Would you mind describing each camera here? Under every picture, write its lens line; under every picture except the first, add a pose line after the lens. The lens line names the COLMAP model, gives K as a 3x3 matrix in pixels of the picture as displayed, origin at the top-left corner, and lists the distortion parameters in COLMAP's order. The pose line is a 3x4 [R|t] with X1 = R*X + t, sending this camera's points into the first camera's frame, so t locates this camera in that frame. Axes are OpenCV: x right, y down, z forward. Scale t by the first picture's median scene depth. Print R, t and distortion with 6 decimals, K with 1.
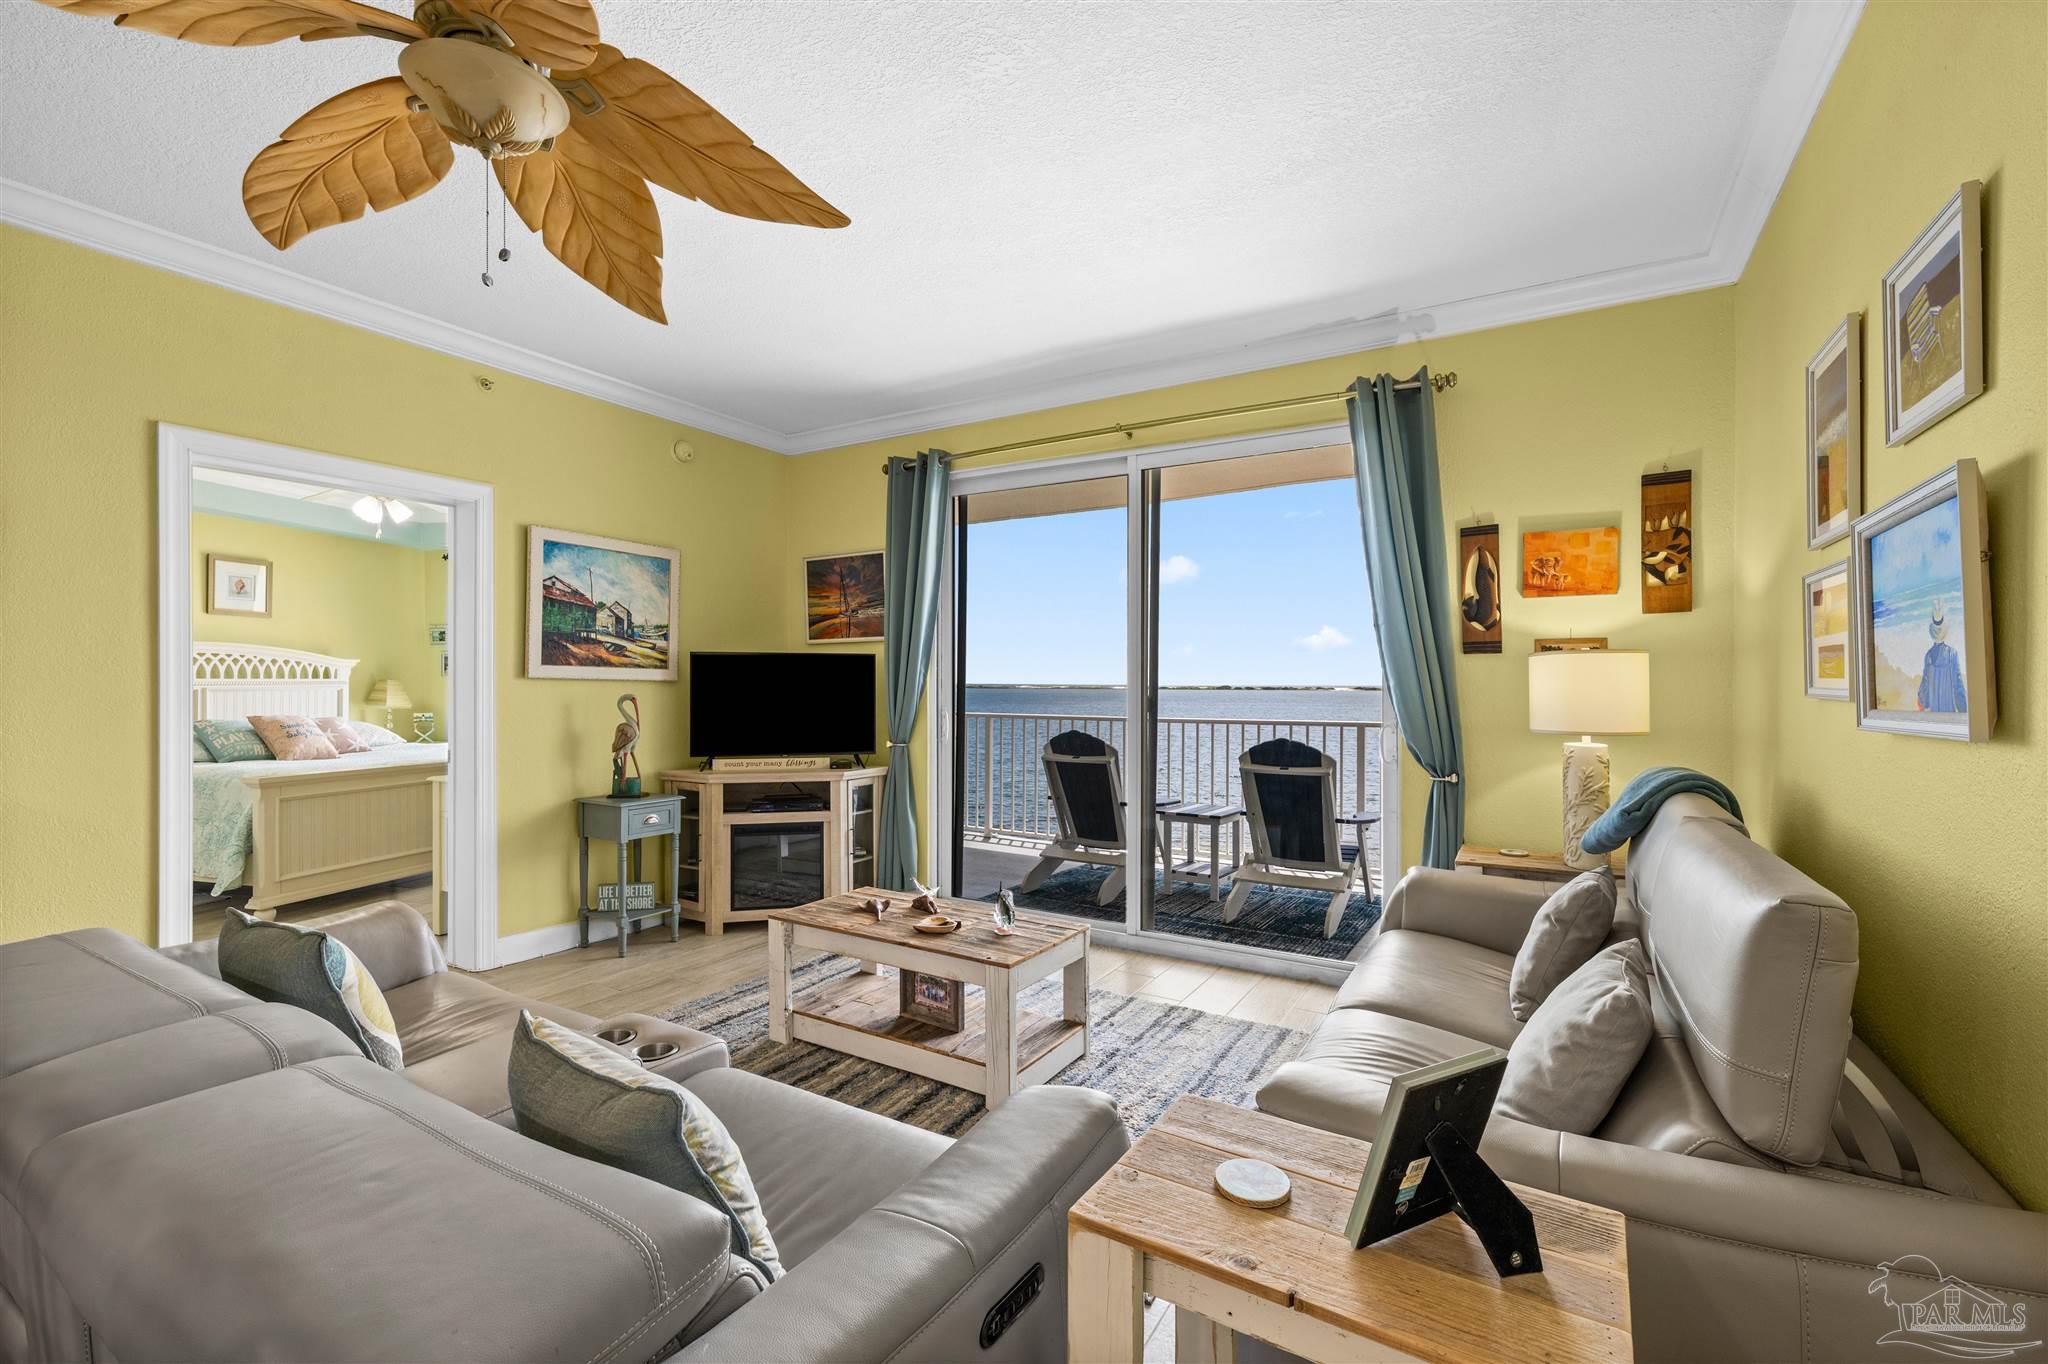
lens RADIAL K [[877.6, 0, 1024.0], [0, 877.6, 682.0], [0, 0, 1]] dist [-0.001035, -0.000168]
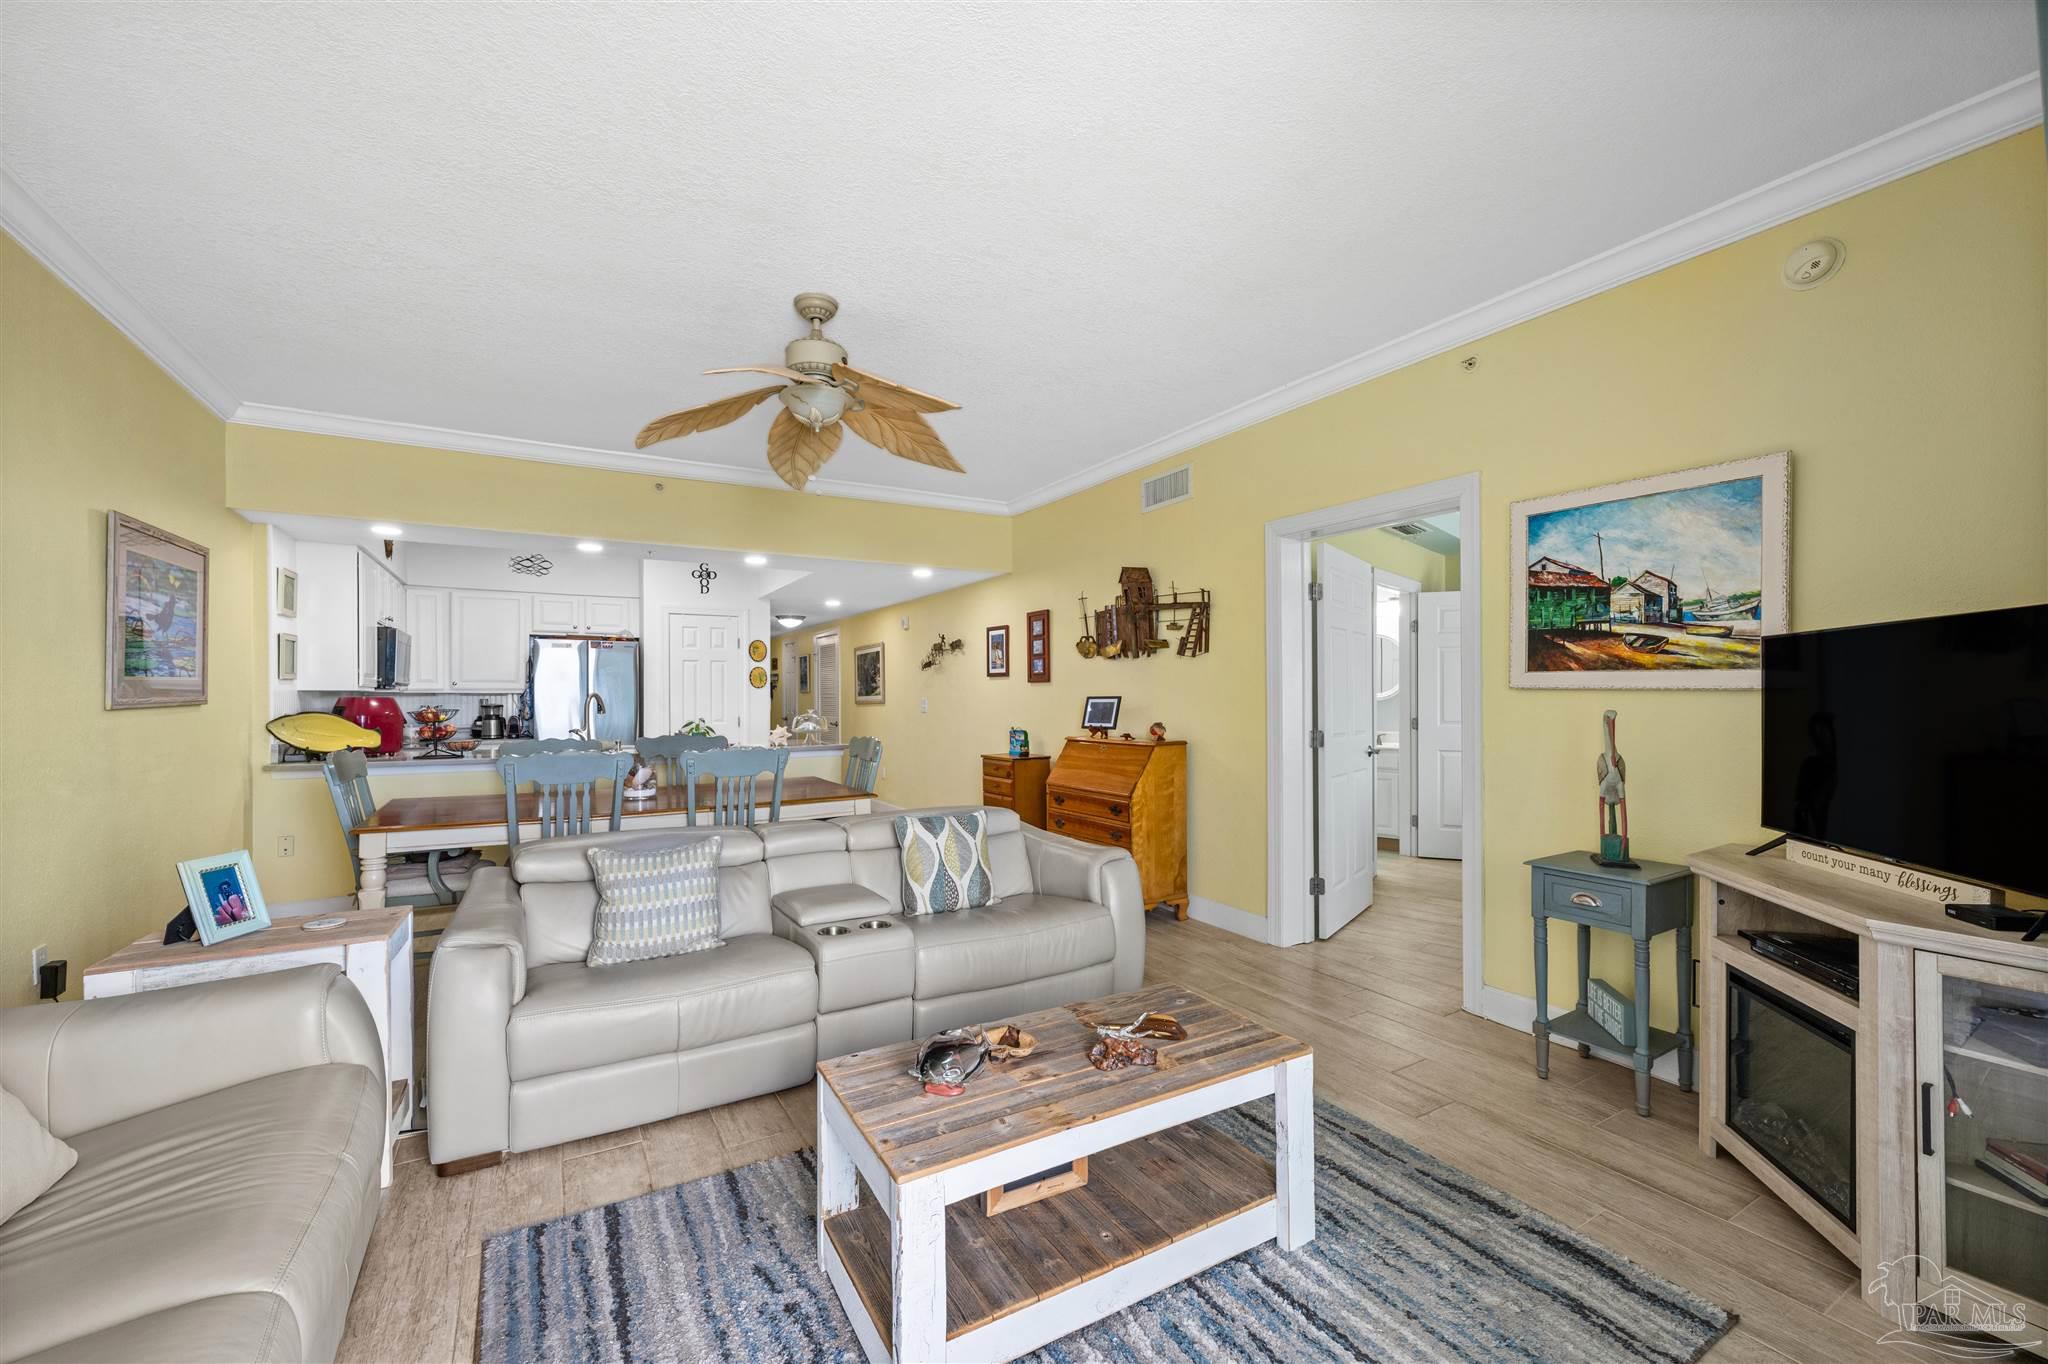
lens RADIAL K [[810.6, 0, 1020.0], [0, 810.6, 691.2], [0, 0, 1]] dist [-0.000668, -0.000293]
pose [[-0.479207, -0.007457, -0.877670, 0.309762], [0.002151, 0.999951, -0.009670, 0.004304], [0.877699, -0.006522, -0.479168, 0.897172]]
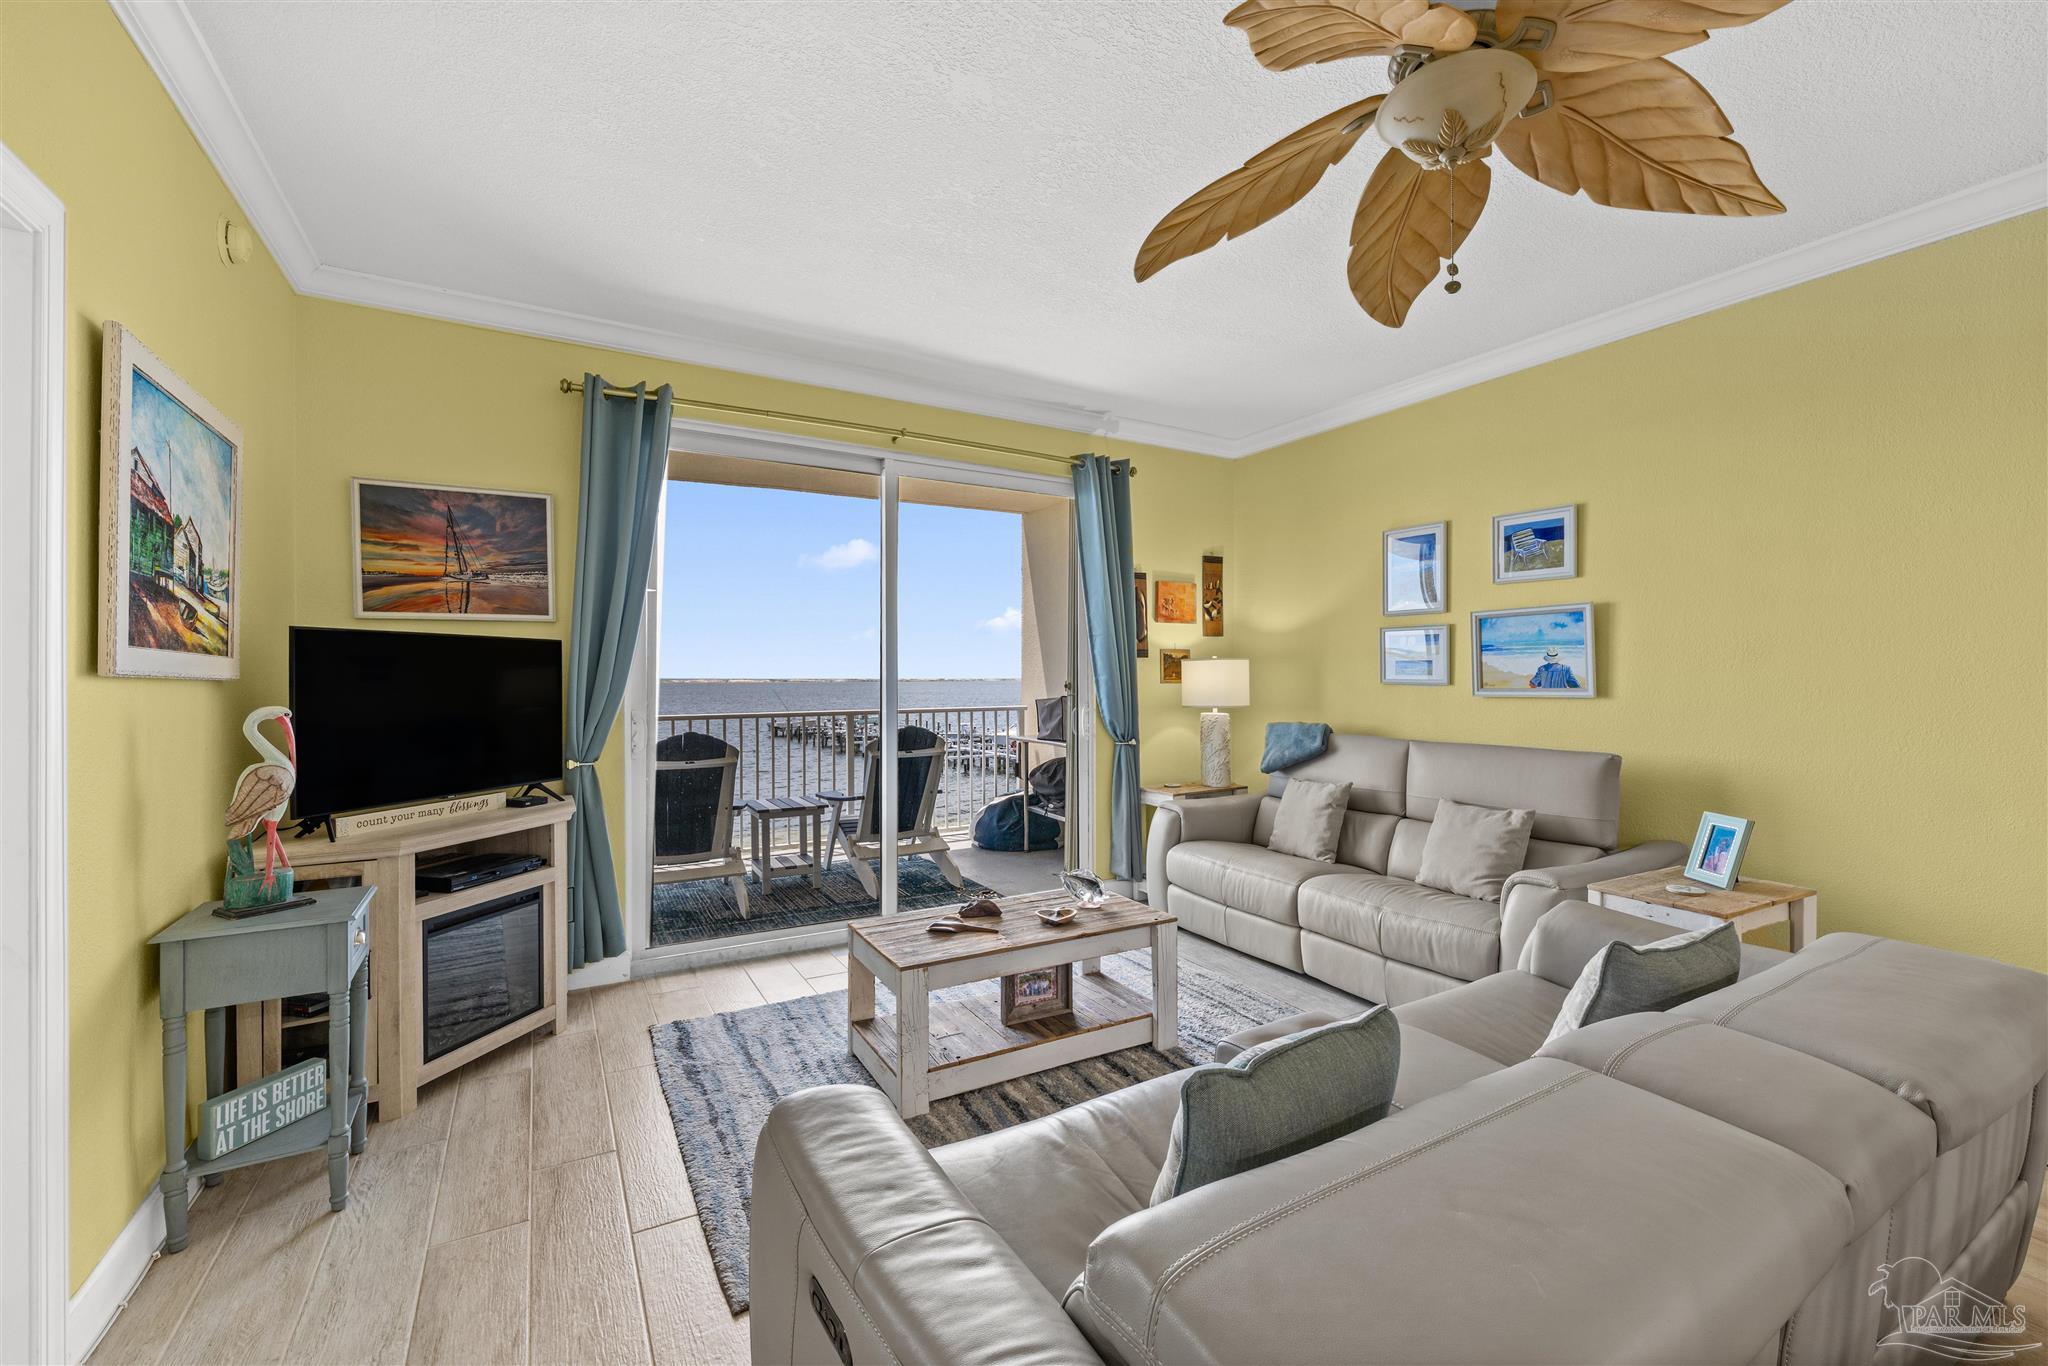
lens RADIAL K [[840.3, 0, 1023.4], [0, 840.3, 677.2], [0, 0, 1]] dist [-0.000798, -0.000184]
pose [[0.483249, -0.005157, 0.875468, -0.664485], [0.001418, 0.999986, 0.005108, -0.005358], [-0.875482, -0.001227, 0.483250, 0.380764]]
